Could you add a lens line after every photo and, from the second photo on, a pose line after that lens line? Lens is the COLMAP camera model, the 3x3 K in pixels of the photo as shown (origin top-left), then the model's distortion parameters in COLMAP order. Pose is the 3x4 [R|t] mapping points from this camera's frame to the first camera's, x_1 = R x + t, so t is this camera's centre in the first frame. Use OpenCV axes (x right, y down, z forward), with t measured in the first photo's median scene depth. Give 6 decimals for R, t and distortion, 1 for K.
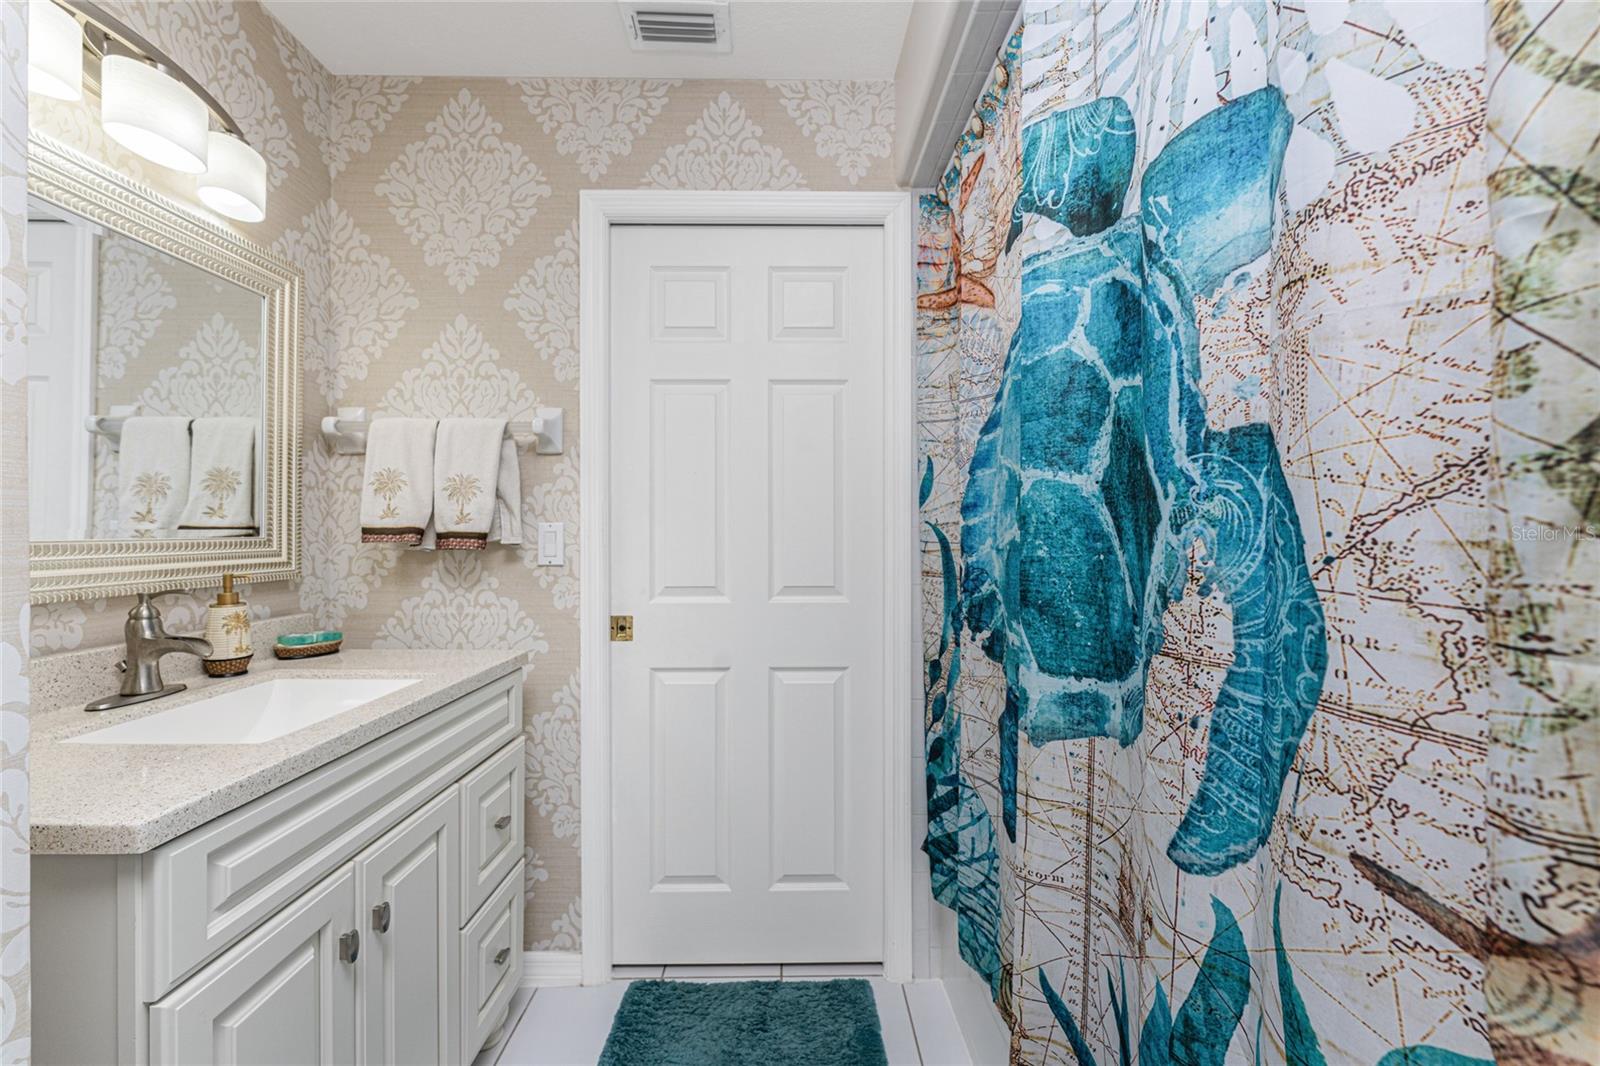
lens RADIAL K [[651.0, 0, 807.8], [0, 651.0, 523.7], [0, 0, 1]] dist [-0.002101, -0.000347]
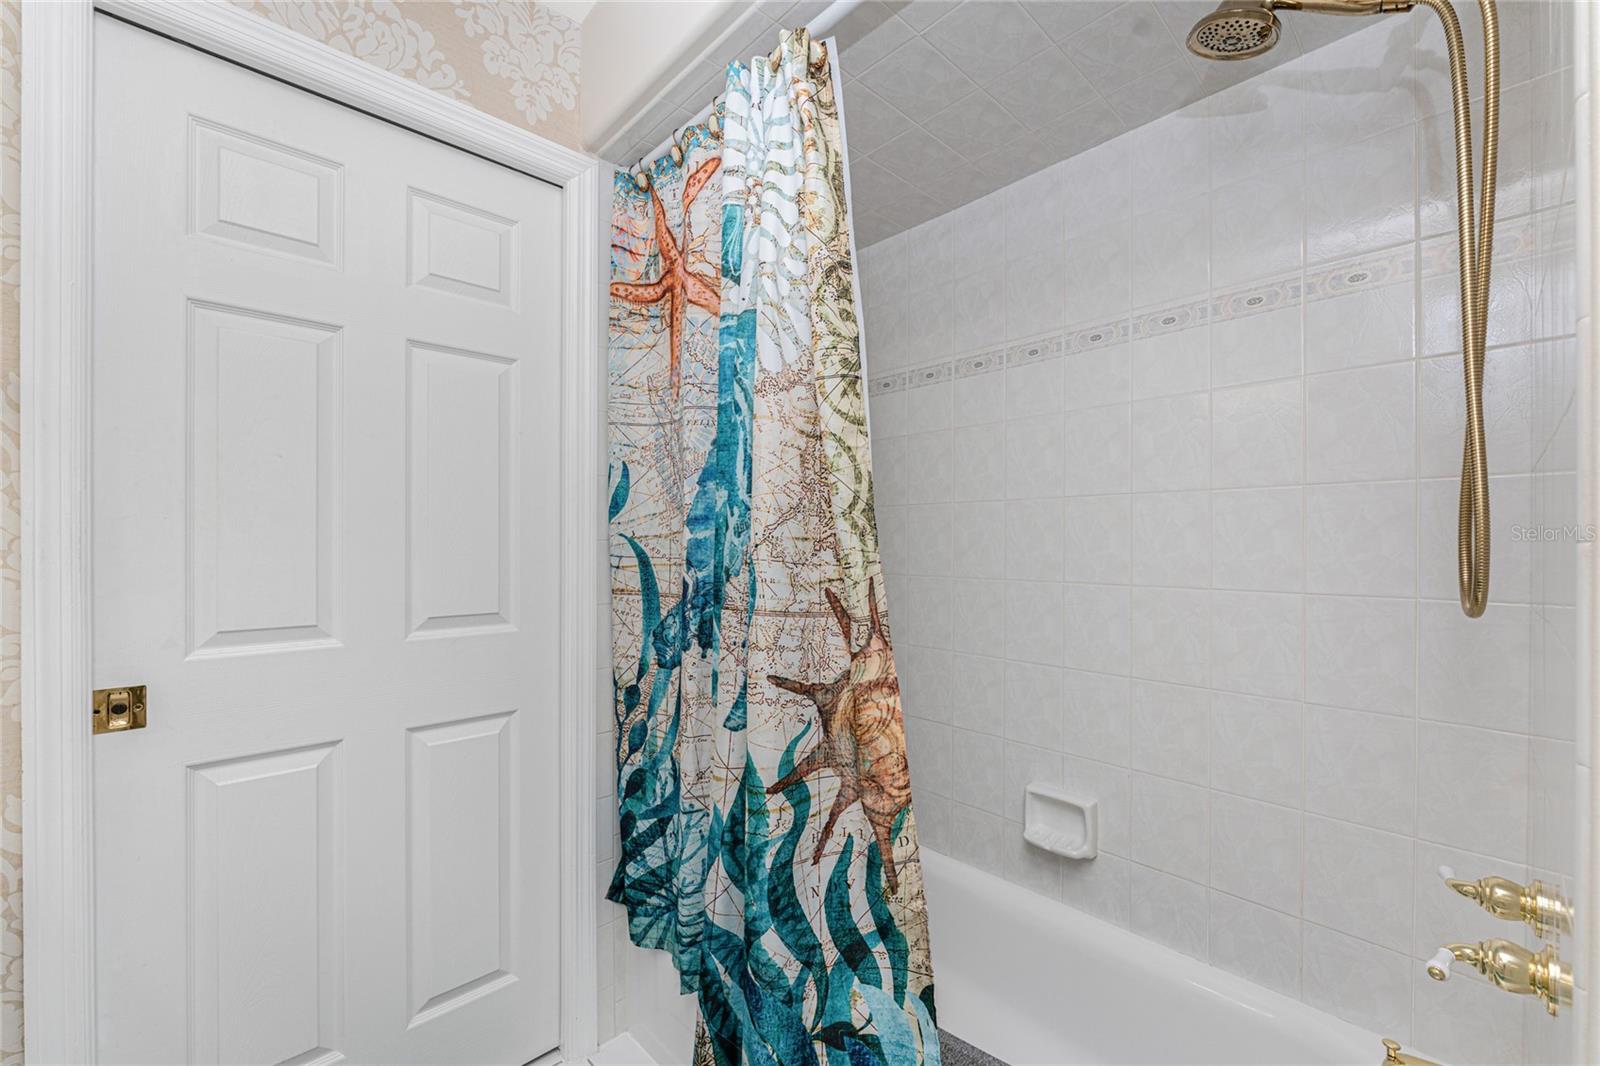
lens RADIAL K [[651.0, 0, 802.1], [0, 651.0, 543.1], [0, 0, 1]] dist [-0.002101, -0.000347]
pose [[0.738616, 0.004663, 0.674110, -0.243942], [-0.008665, 0.999959, 0.002577, 0.004610], [-0.674071, -0.007744, 0.738626, 0.164611]]
